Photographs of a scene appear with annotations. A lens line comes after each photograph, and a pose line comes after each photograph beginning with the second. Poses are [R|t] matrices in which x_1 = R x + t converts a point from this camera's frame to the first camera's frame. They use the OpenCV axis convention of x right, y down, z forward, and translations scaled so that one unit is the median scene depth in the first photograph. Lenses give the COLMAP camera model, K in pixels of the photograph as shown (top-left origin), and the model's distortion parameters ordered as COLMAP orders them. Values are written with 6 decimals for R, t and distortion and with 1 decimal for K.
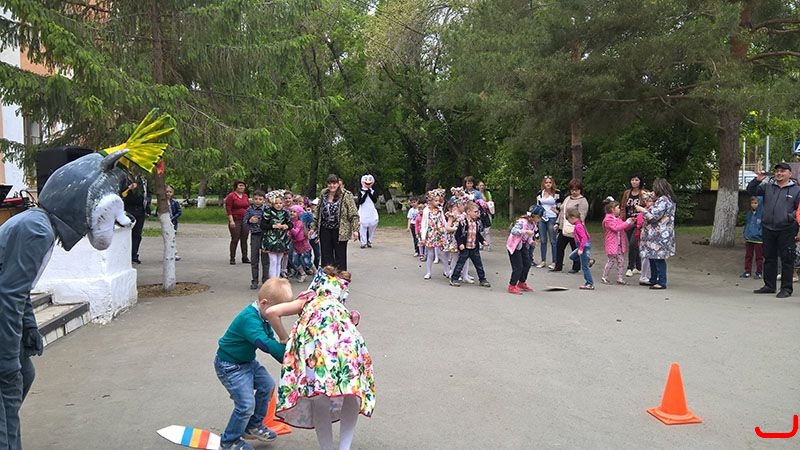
lens RADIAL K [[614.7, 0, 401.6], [0, 614.7, 224.0], [0, 0, 1]] dist [0.098988, -0.186919]
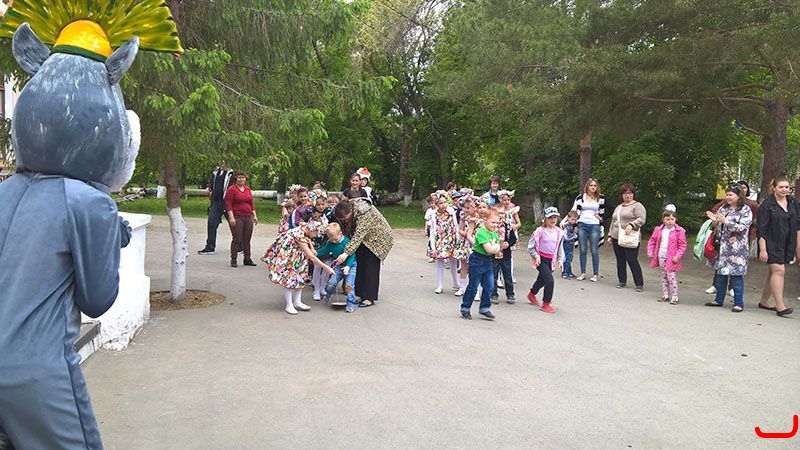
lens RADIAL K [[614.7, 0, 396.4], [0, 614.7, 217.8], [0, 0, 1]] dist [0.098988, -0.186919]
pose [[0.997027, 0.031485, 0.070325, -0.143799], [-0.031148, 0.999497, -0.005884, -0.008178], [-0.070475, 0.003676, 0.997507, 0.148197]]
